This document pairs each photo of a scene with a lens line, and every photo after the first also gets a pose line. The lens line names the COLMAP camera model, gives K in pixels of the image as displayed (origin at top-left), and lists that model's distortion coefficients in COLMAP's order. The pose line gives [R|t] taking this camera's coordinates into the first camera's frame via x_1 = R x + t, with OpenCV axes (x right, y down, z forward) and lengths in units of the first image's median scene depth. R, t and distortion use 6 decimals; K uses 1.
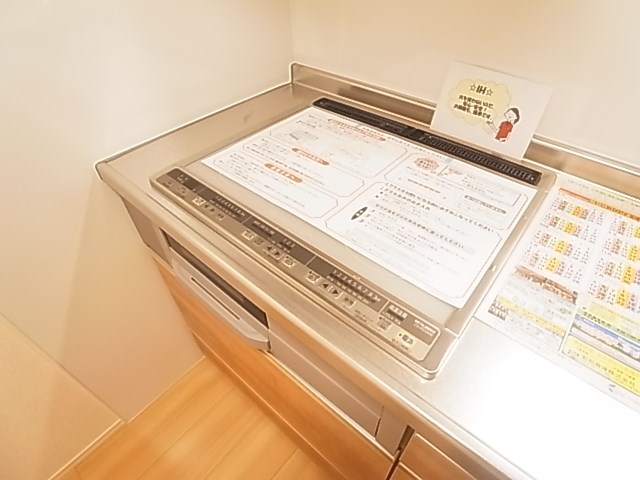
lens RADIAL K [[355.2, 0, 330.4], [0, 355.2, 229.0], [0, 0, 1]] dist [-0.061730, 0.012004]
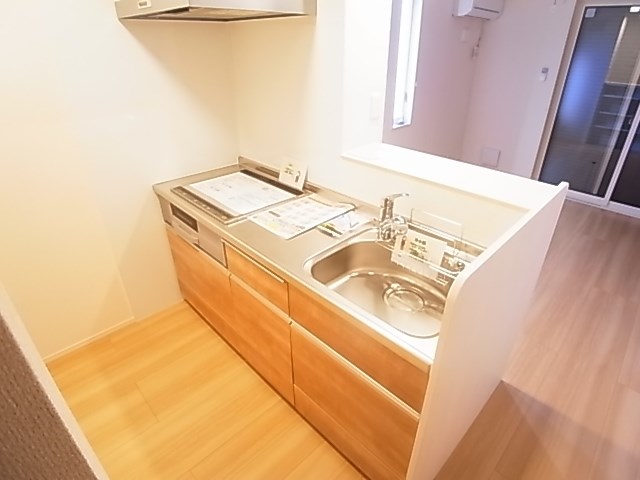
lens RADIAL K [[355.2, 0, 330.4], [0, 355.2, 229.0], [0, 0, 1]] dist [-0.061730, 0.012004]
pose [[0.996673, 0.049647, -0.064636, 0.949148], [-0.064794, 0.963744, -0.258844, 0.789482], [0.049442, 0.262171, 0.963754, -1.549939]]
